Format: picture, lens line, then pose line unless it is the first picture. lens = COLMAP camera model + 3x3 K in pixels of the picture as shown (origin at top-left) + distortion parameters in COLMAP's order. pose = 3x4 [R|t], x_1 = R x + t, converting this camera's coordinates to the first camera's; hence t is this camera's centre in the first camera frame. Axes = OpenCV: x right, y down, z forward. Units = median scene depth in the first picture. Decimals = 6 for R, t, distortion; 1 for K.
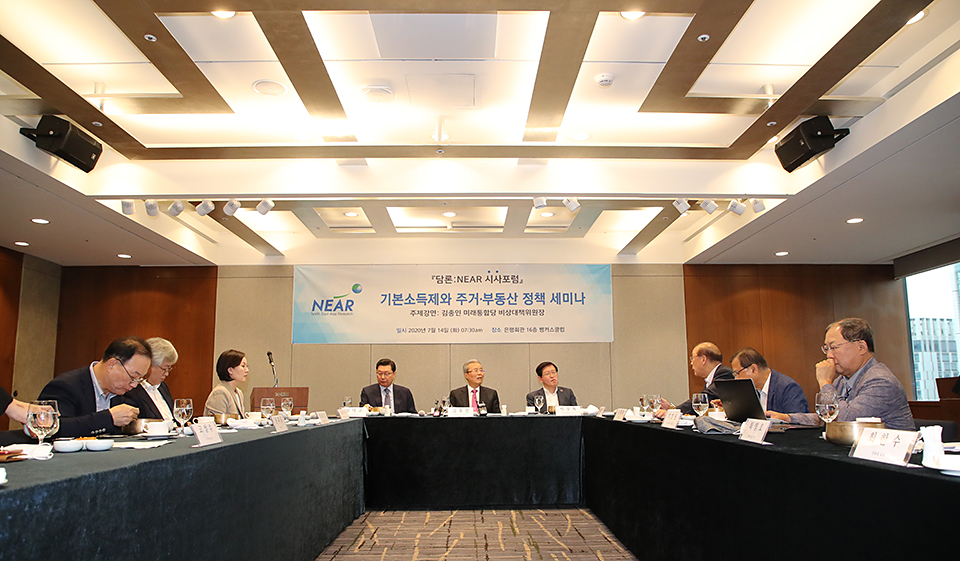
lens RADIAL K [[667.3, 0, 480.0], [0, 667.3, 280.5], [0, 0, 1]] dist [-0.073398, -0.000205]
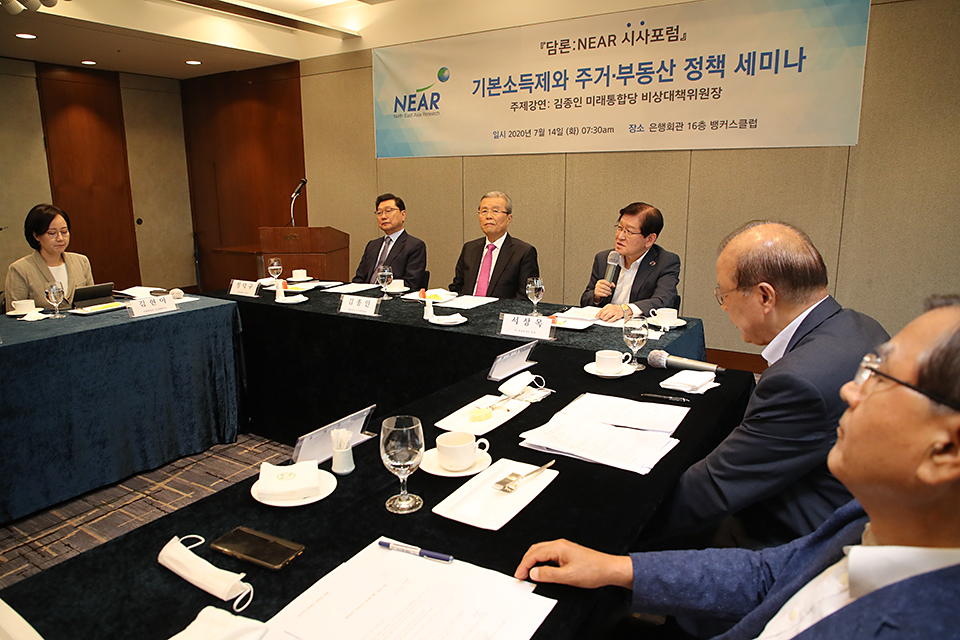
lens RADIAL K [[665.8, 0, 480.0], [0, 665.8, 320.0], [0, 0, 1]] dist [-0.056137, 0.007889]
pose [[0.825397, 0.118468, -0.551982, 0.253945], [0.099922, 0.931643, 0.349368, 0.013617], [0.555639, -0.343522, 0.757138, 0.416525]]
